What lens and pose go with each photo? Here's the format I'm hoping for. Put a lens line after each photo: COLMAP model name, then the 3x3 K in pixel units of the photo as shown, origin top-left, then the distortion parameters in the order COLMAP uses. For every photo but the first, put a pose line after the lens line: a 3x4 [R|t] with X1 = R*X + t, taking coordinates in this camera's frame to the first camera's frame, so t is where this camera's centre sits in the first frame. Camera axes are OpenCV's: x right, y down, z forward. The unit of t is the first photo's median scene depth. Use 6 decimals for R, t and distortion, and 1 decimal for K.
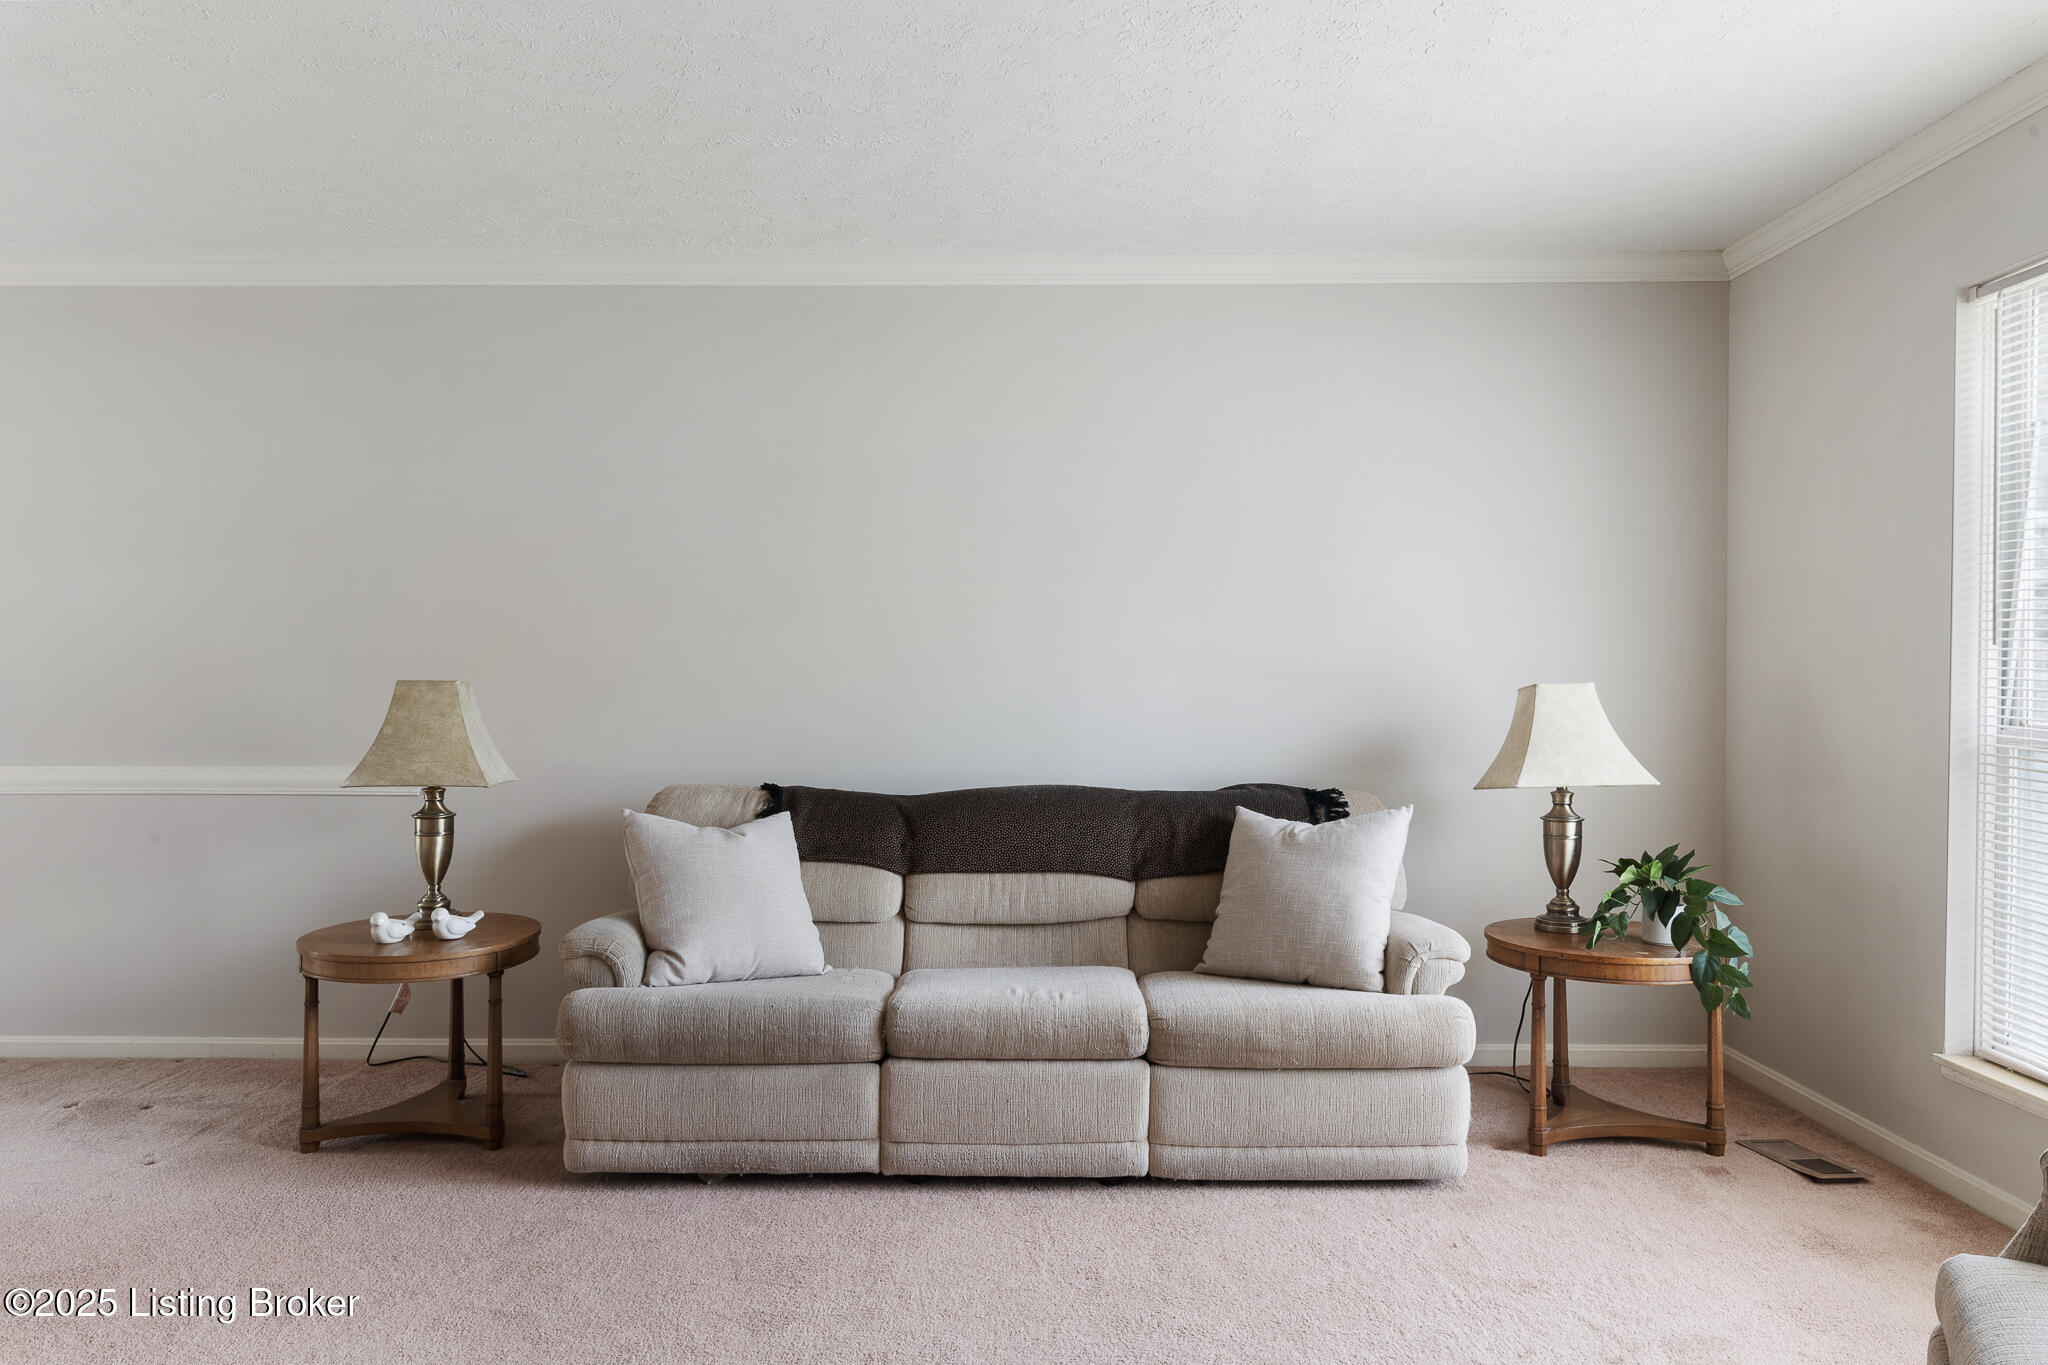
lens RADIAL K [[1285.7, 0, 1019.9], [0, 1285.7, 688.0], [0, 0, 1]] dist [0.002060, 0.000406]
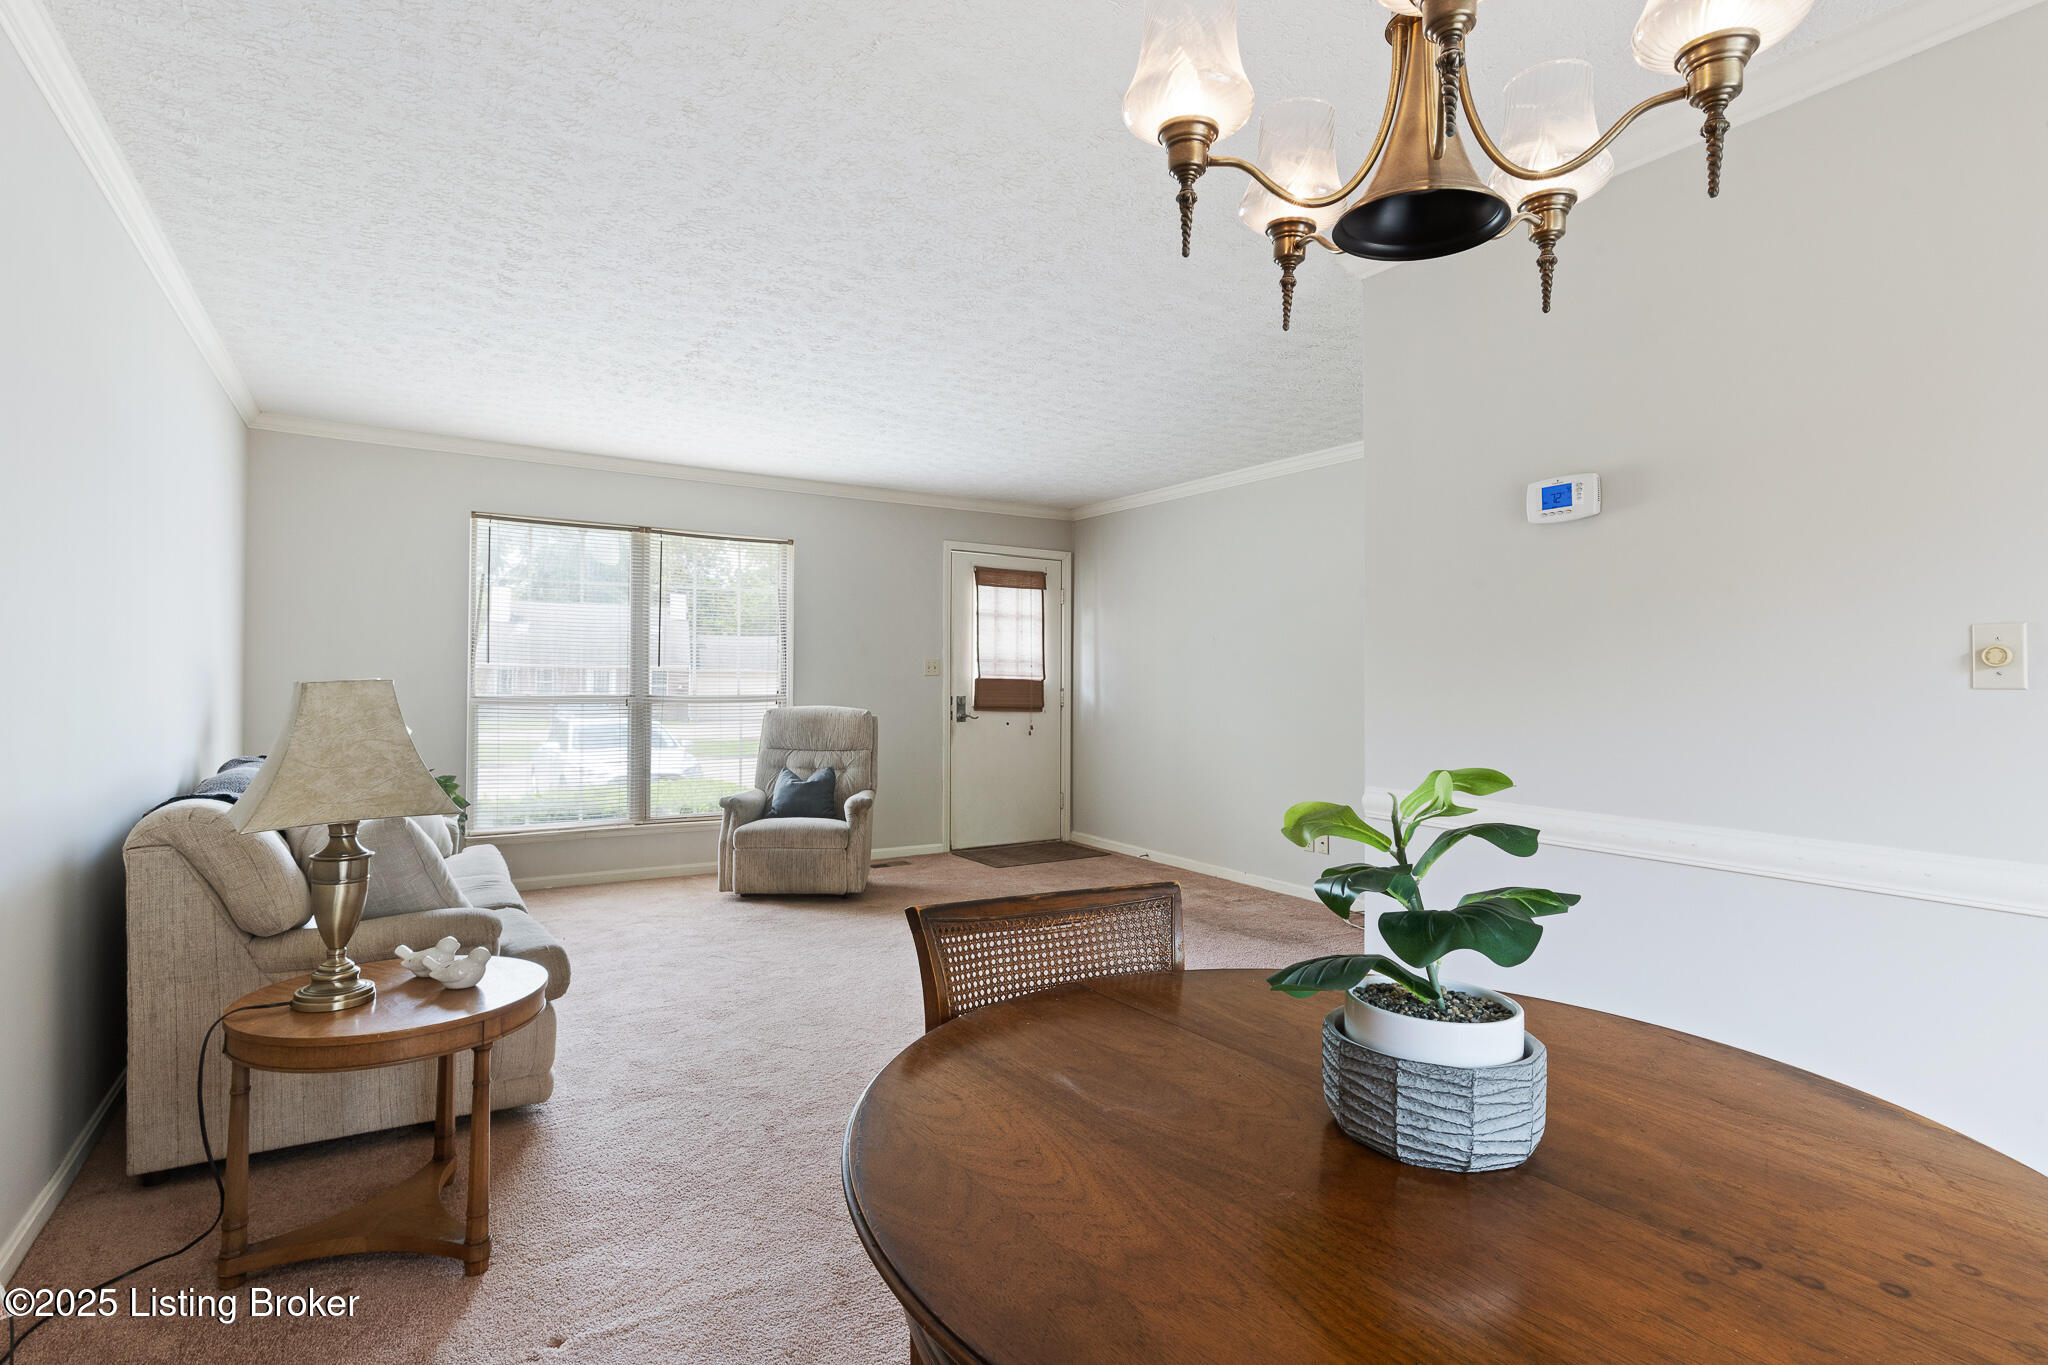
lens RADIAL K [[976.6, 0, 1020.4], [0, 976.6, 680.0], [0, 0, 1]] dist [0.002316, -0.000040]
pose [[-0.536599, -0.004910, 0.843823, -1.243519], [-0.008137, 0.999967, 0.000644, -0.010061], [-0.843798, -0.006521, -0.536621, 1.040763]]
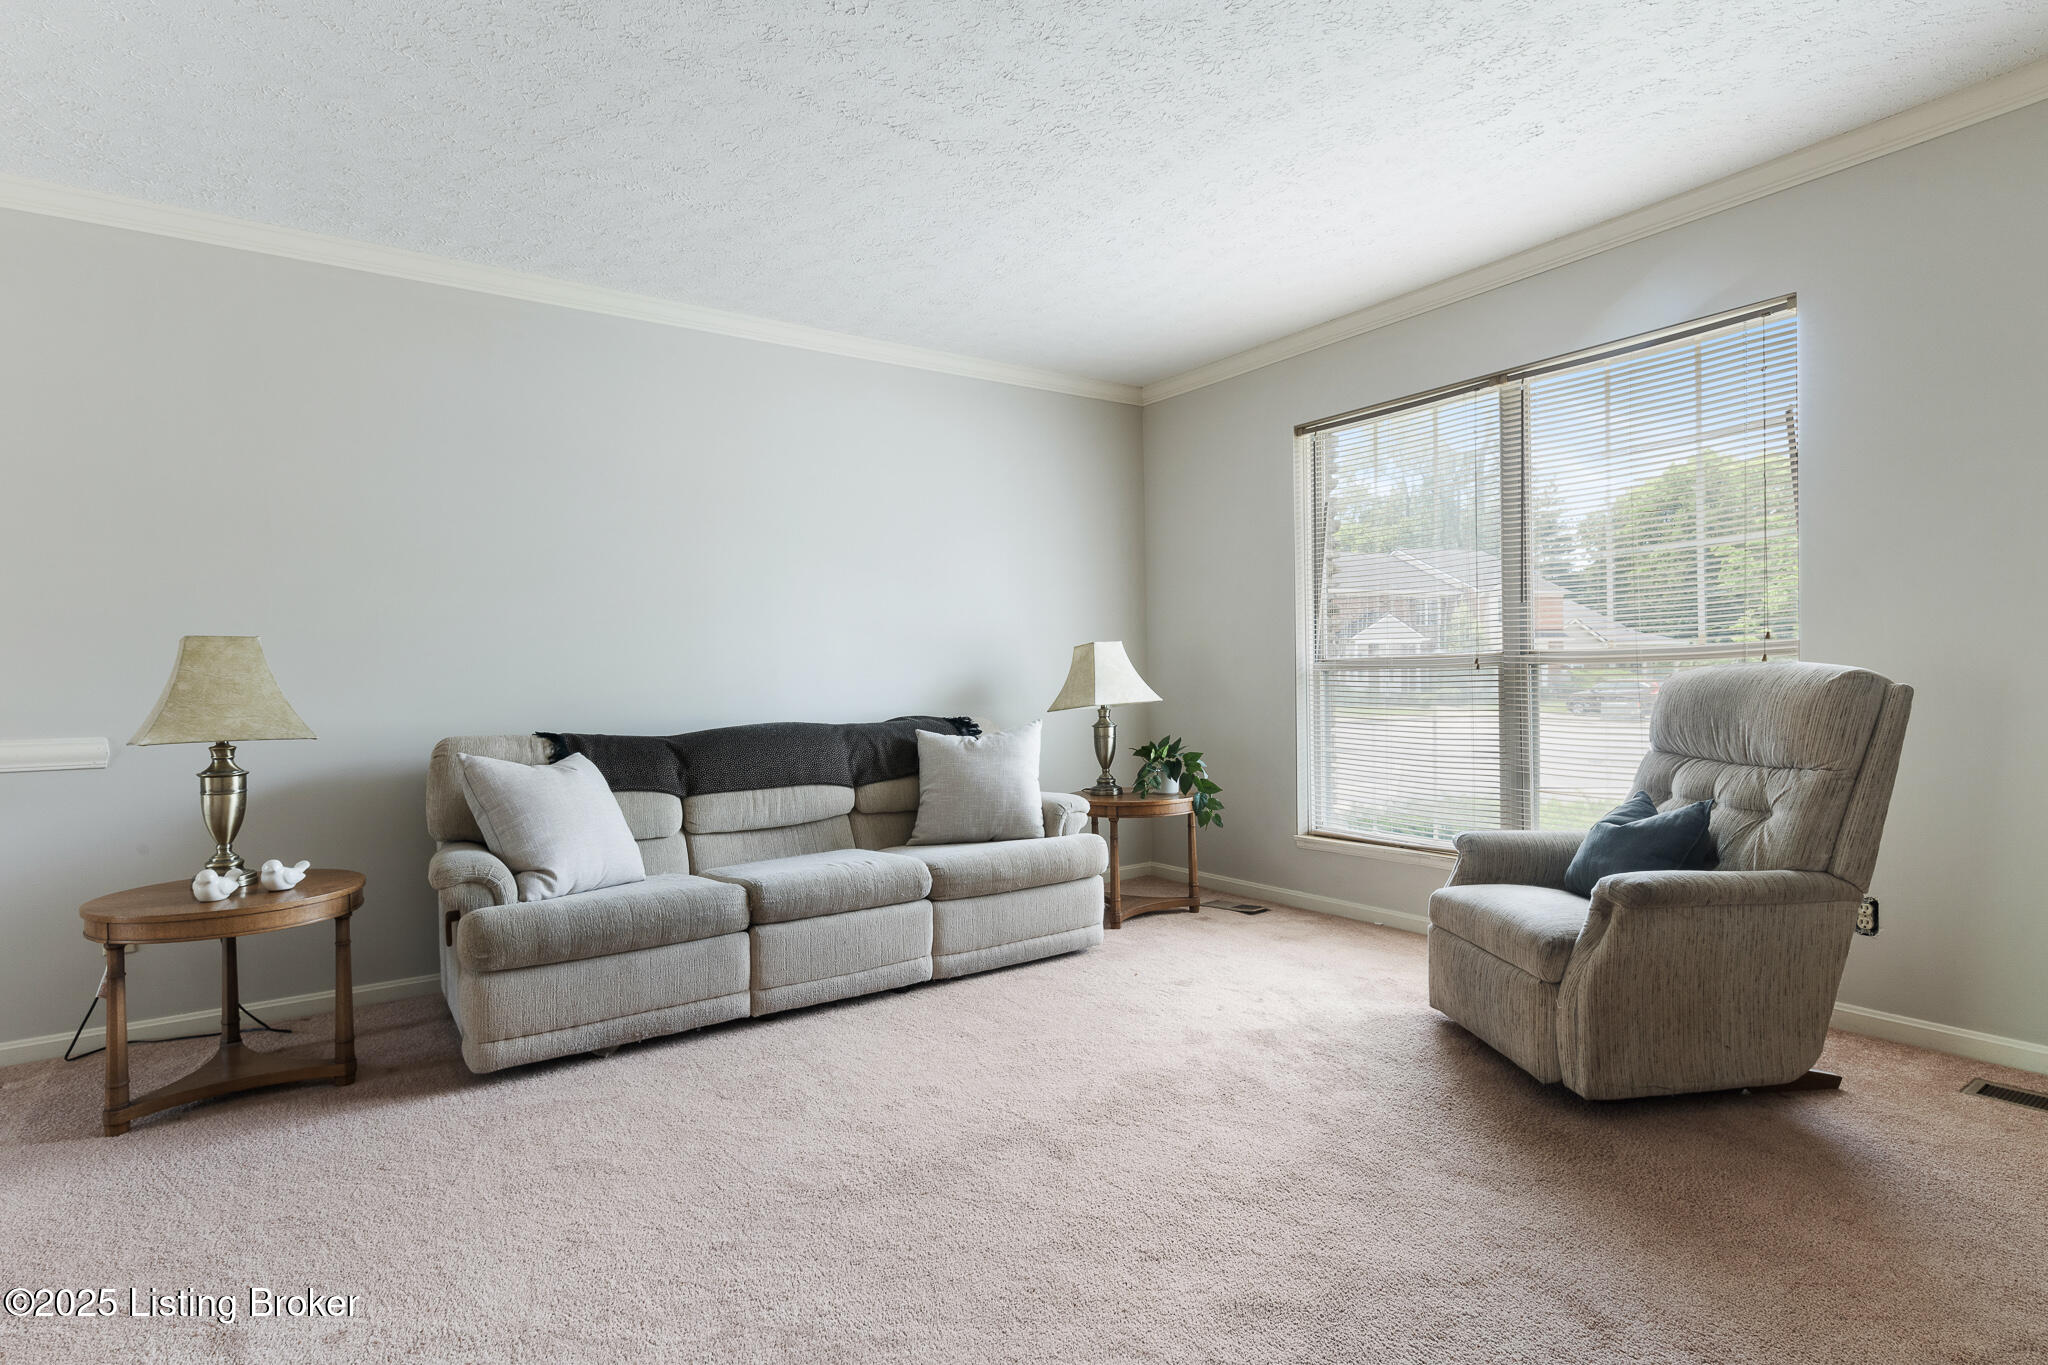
lens RADIAL K [[1011.1, 0, 1024.0], [0, 1011.1, 682.5], [0, 0, 1]] dist [0.000336, -0.000076]
pose [[0.820709, -0.021707, 0.570934, -0.421883], [0.025187, 0.999681, 0.001802, 0.046248], [-0.570792, 0.012902, 0.820994, 0.012496]]
